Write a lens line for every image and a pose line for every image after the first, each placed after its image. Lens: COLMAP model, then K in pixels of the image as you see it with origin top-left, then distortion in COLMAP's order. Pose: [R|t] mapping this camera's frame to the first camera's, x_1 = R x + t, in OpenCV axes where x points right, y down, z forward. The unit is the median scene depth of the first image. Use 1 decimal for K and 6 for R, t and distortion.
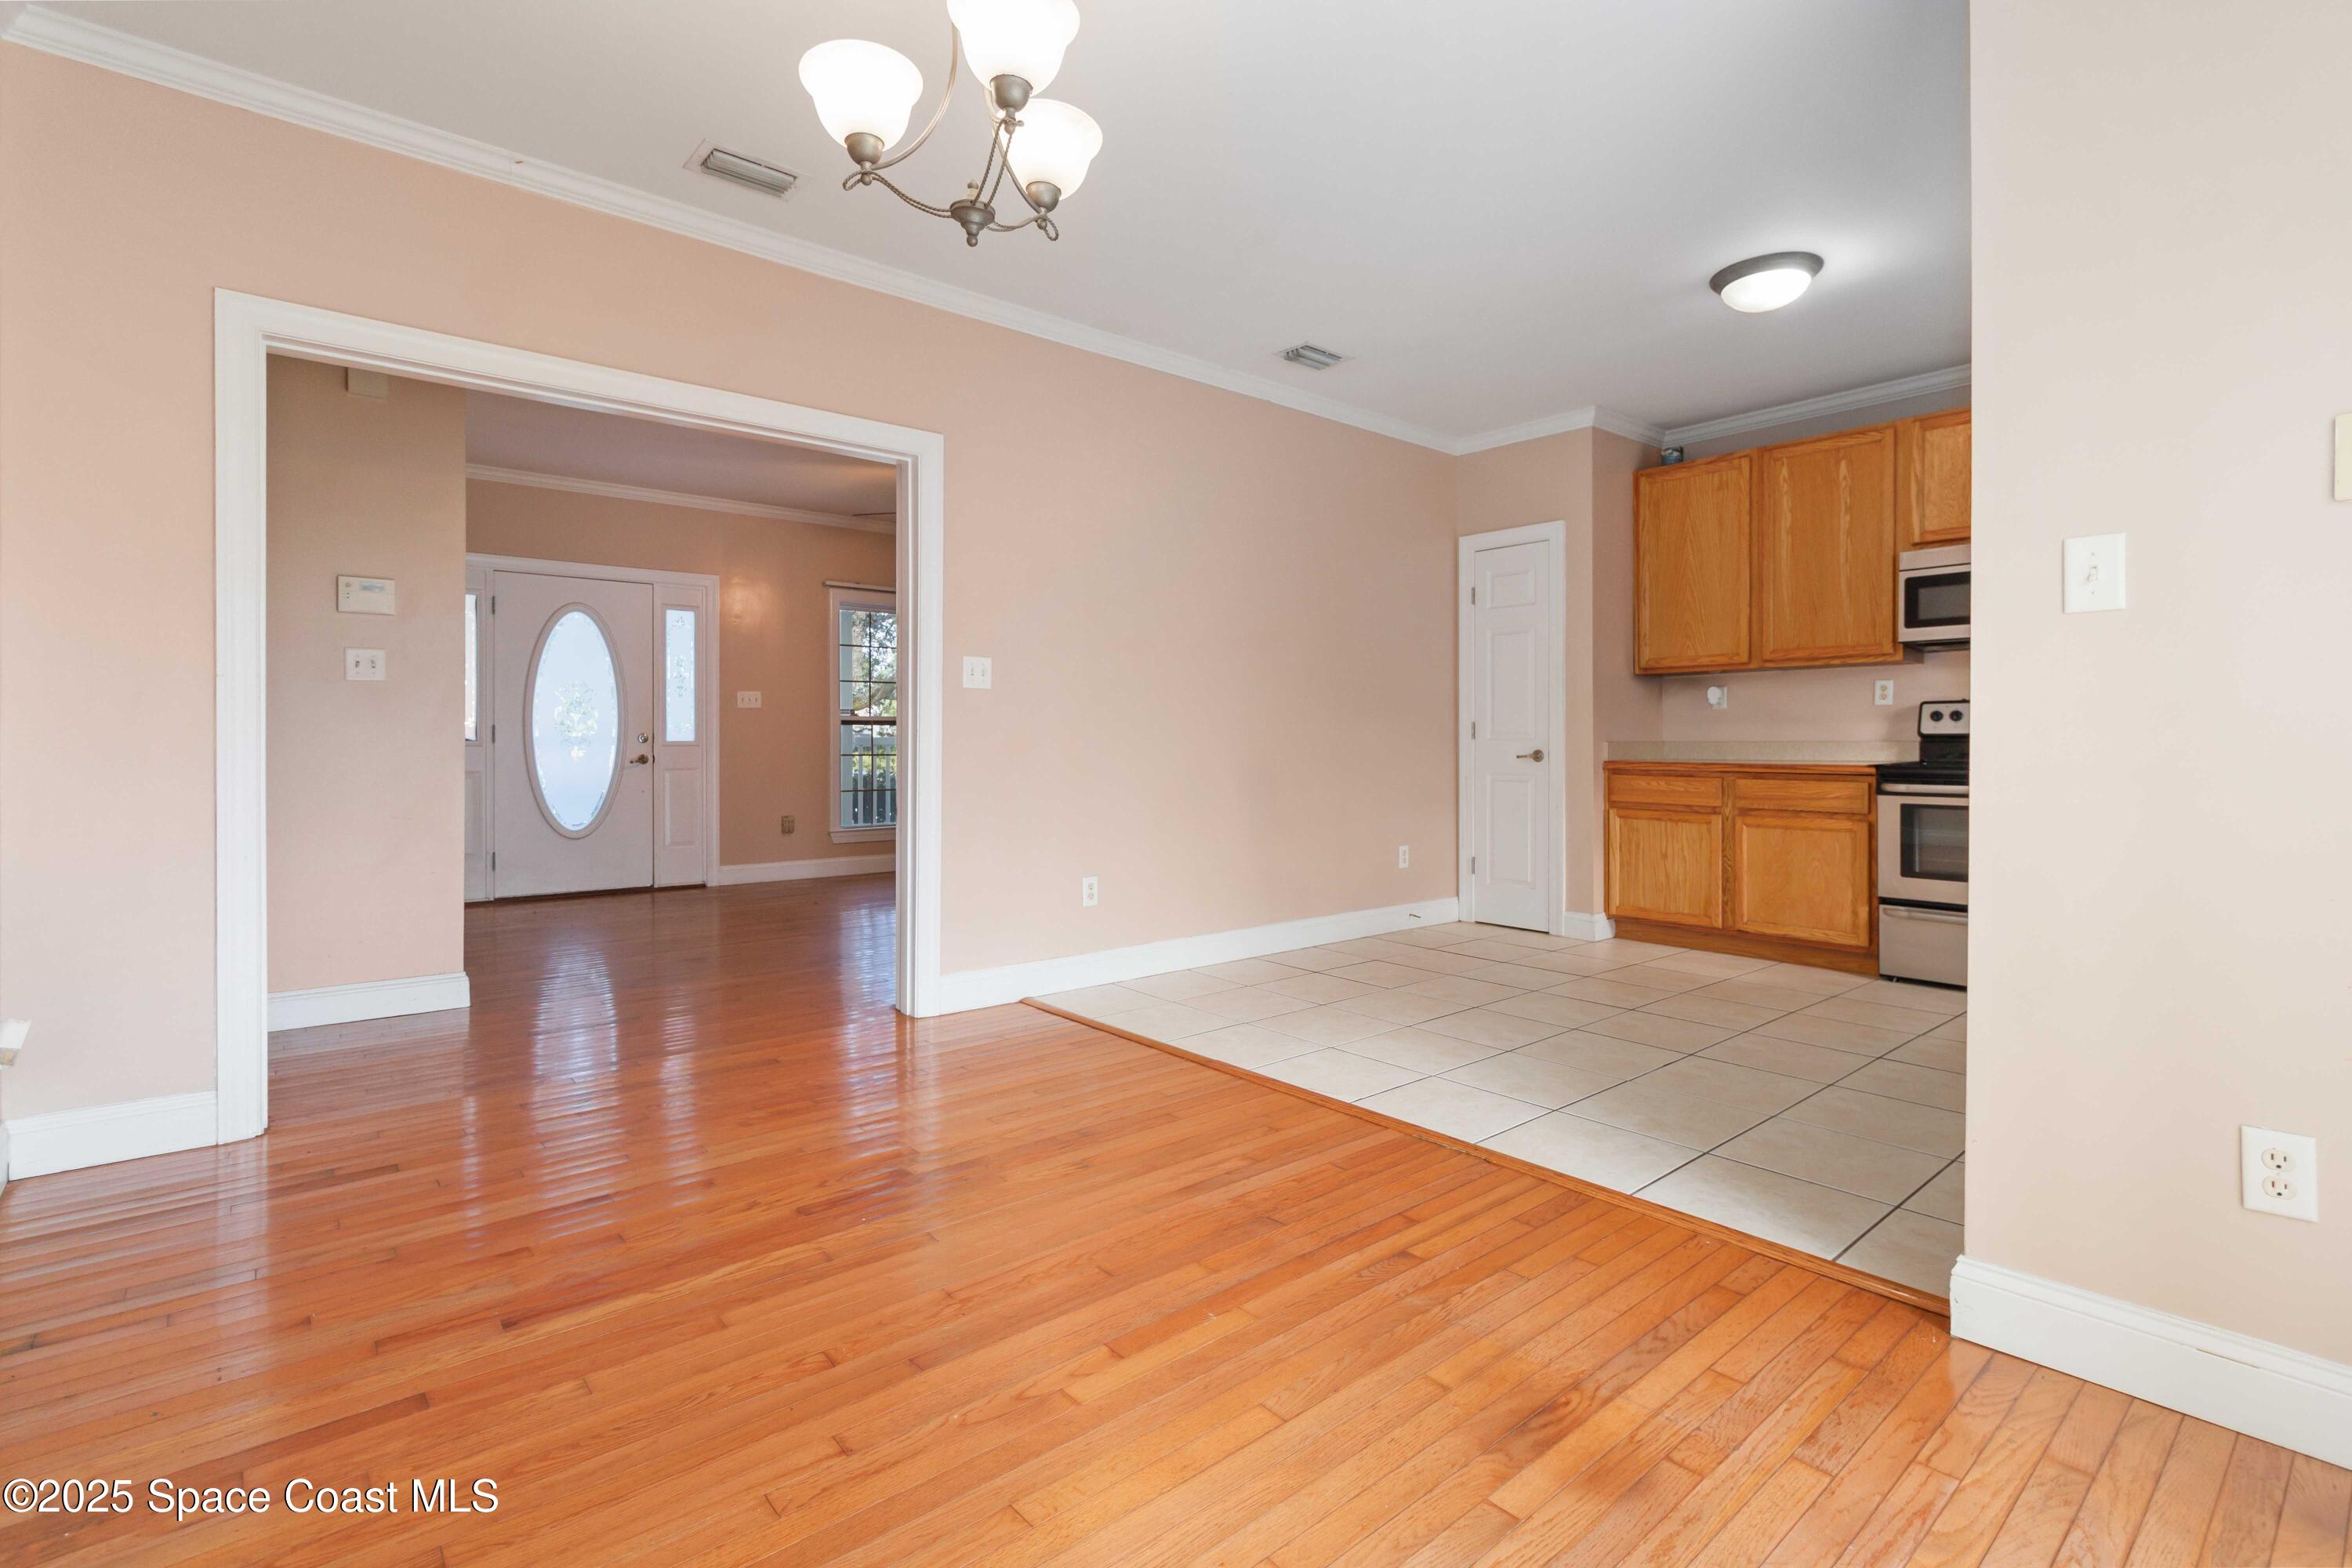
lens RADIAL K [[1091.1, 0, 1179.5], [0, 1091.1, 745.5], [0, 0, 1]] dist [0.001346, 0.000484]
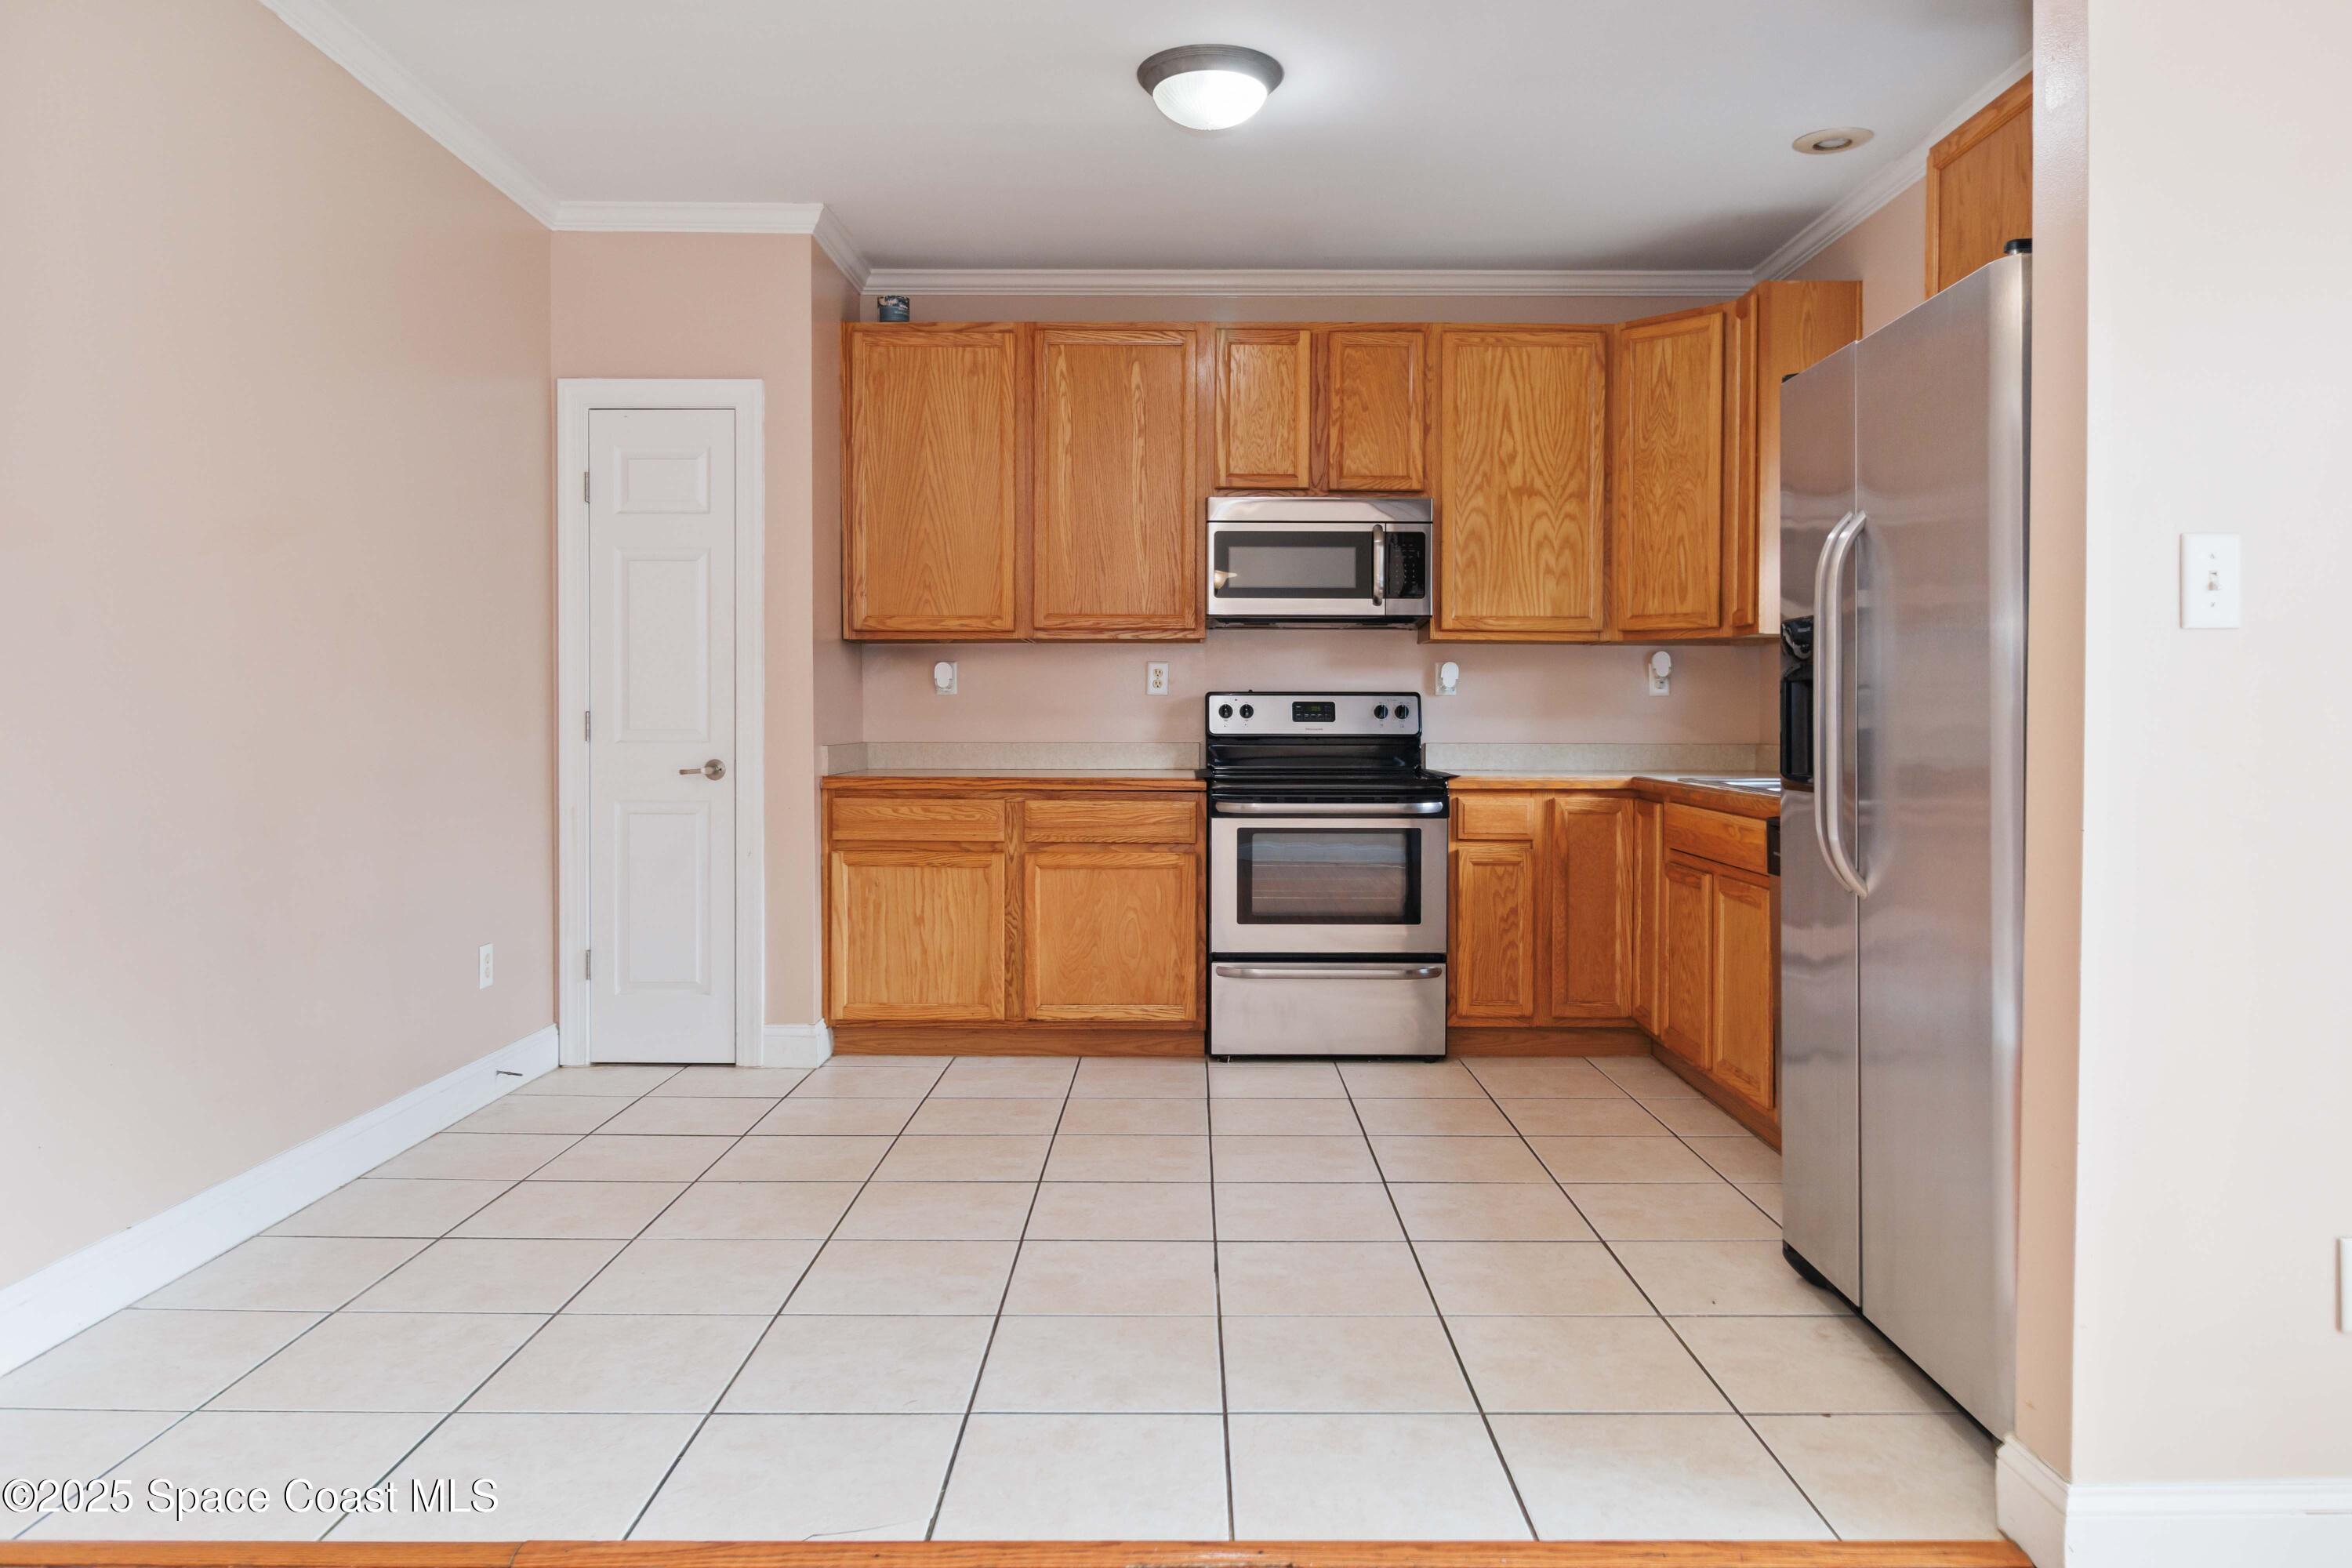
lens RADIAL K [[1571.2, 0, 1194.0], [0, 1571.2, 727.0], [0, 0, 1]] dist [0.003046, 0.000108]
pose [[0.644571, -0.002993, 0.764538, -0.176640], [0.000266, 0.999993, 0.003691, -0.018941], [-0.764544, -0.002176, 0.644568, 0.280793]]
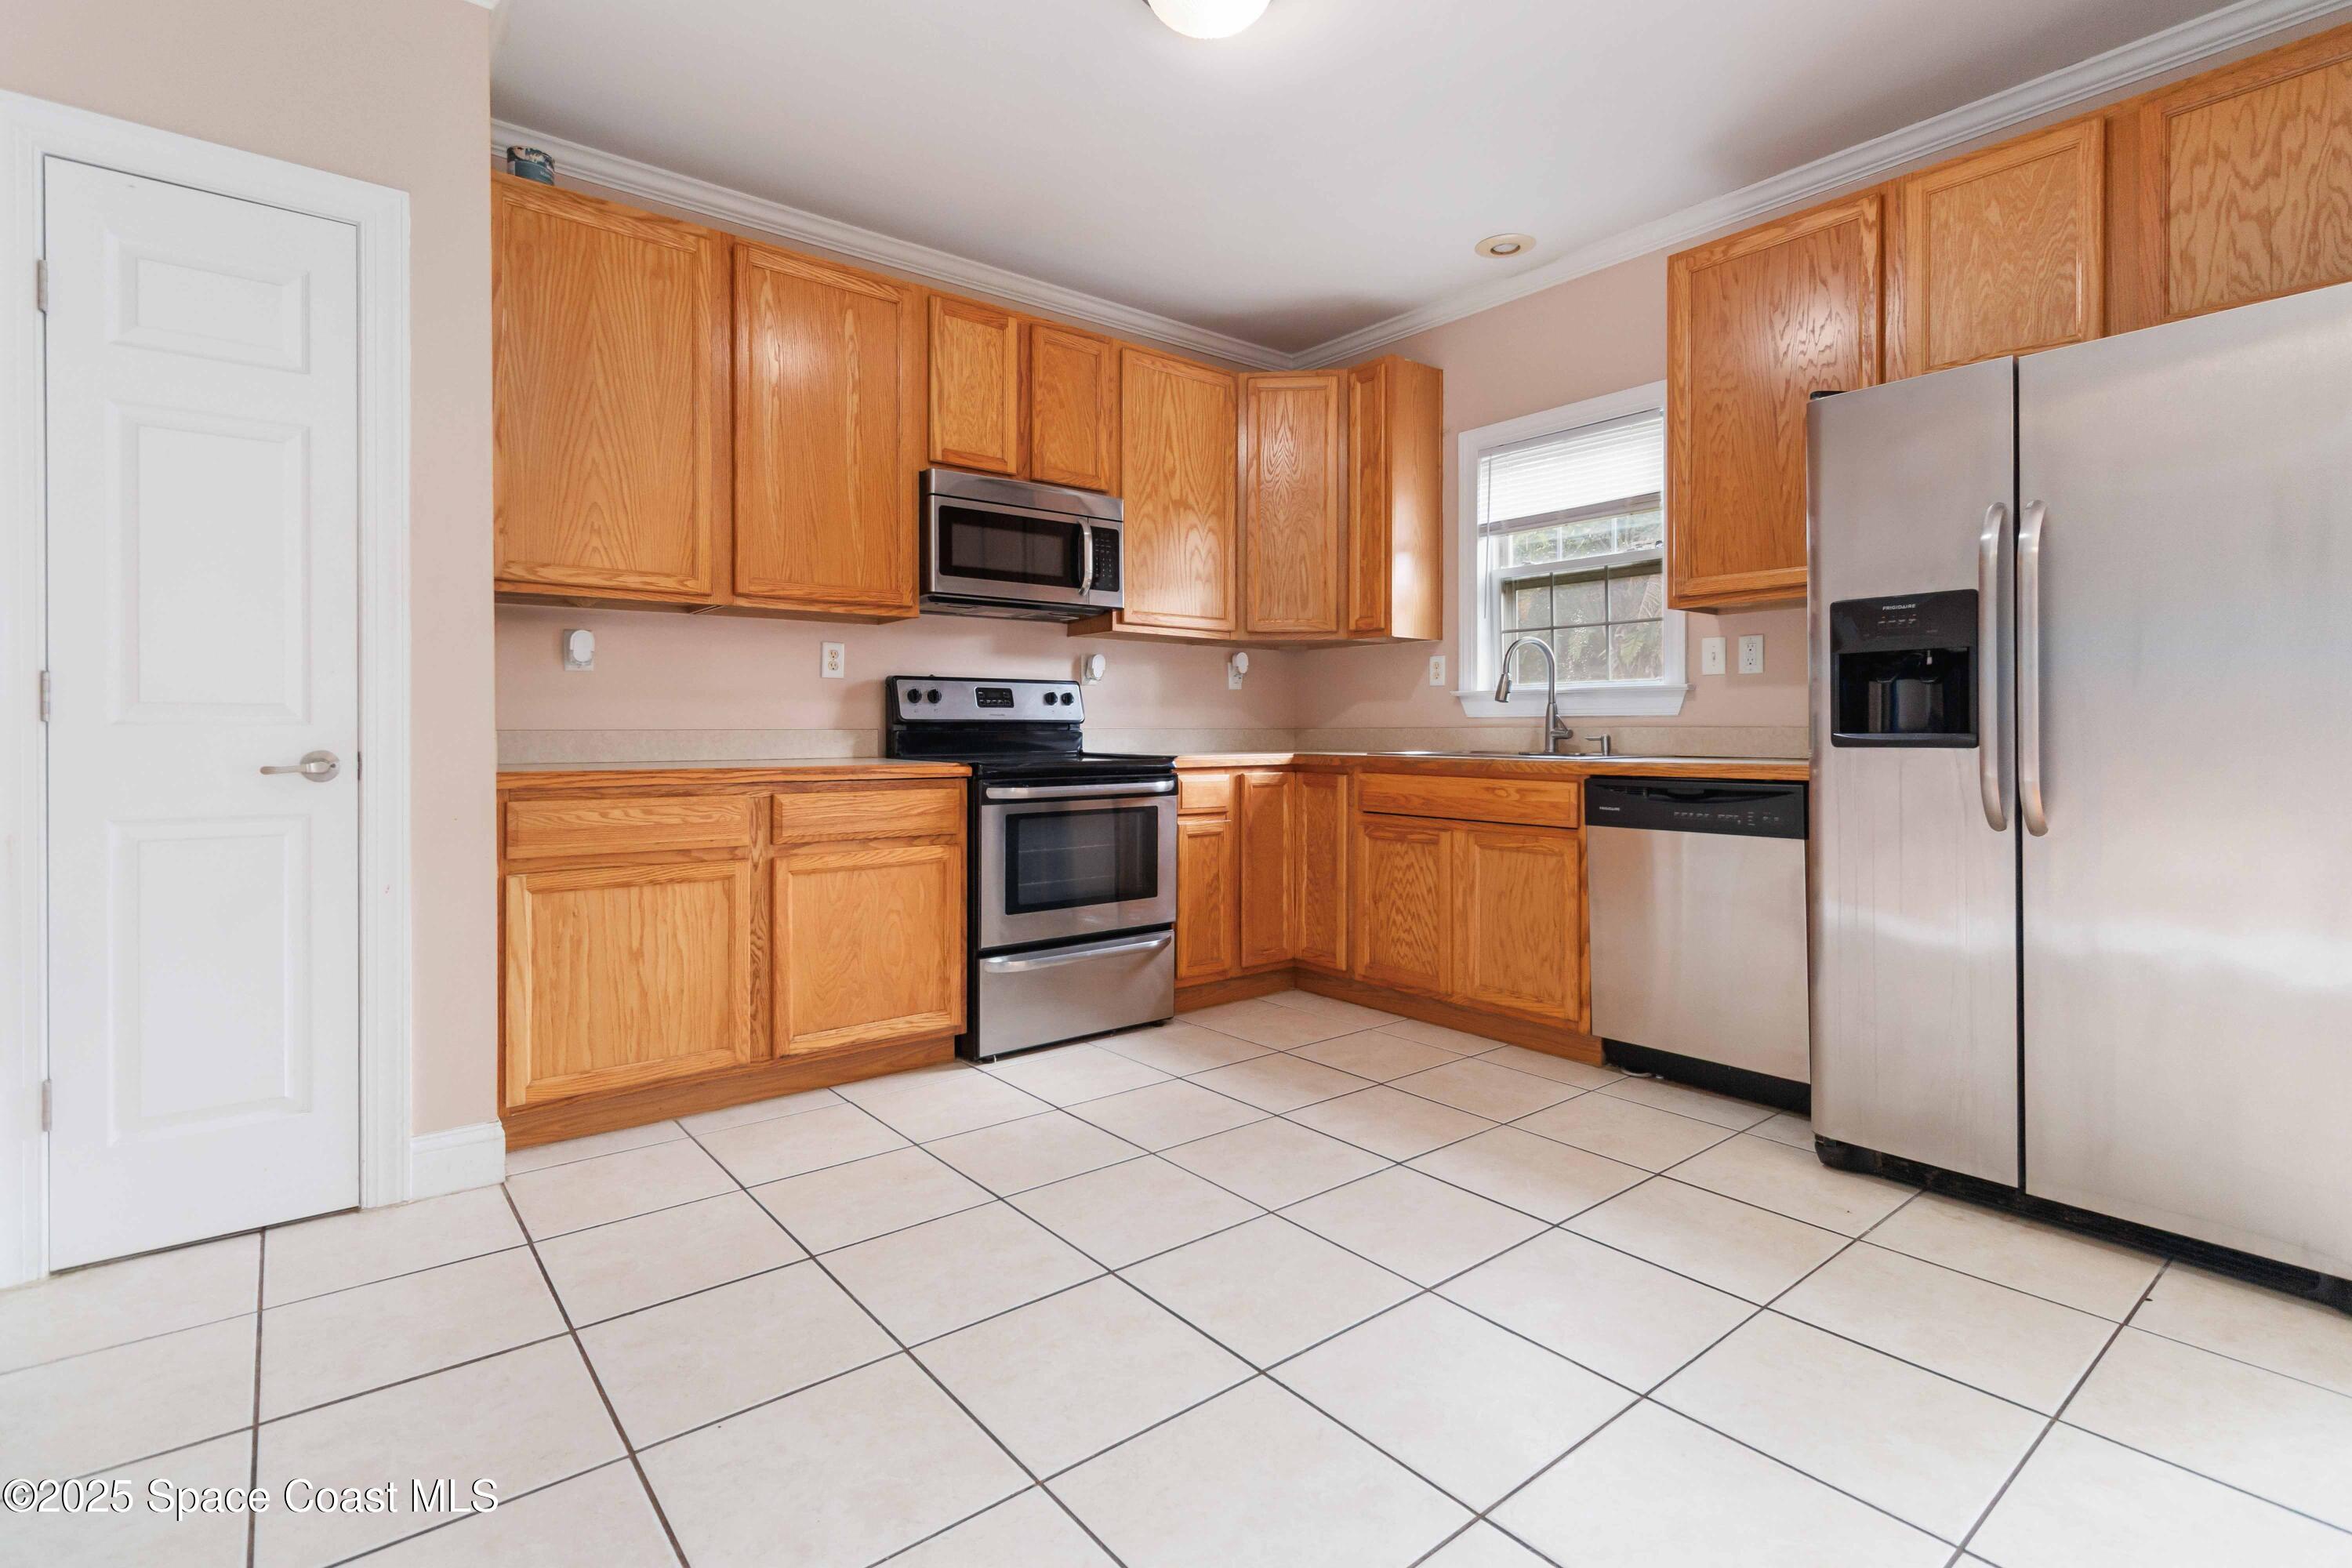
lens RADIAL K [[1106.2, 0, 1181.2], [0, 1106.2, 728.2], [0, 0, 1]] dist [0.002055, 0.000968]
pose [[0.024899, 0.002048, 0.999688, -0.066073], [0.005522, 0.999982, -0.002186, -0.001693], [-0.999675, 0.005575, 0.024887, 0.768679]]
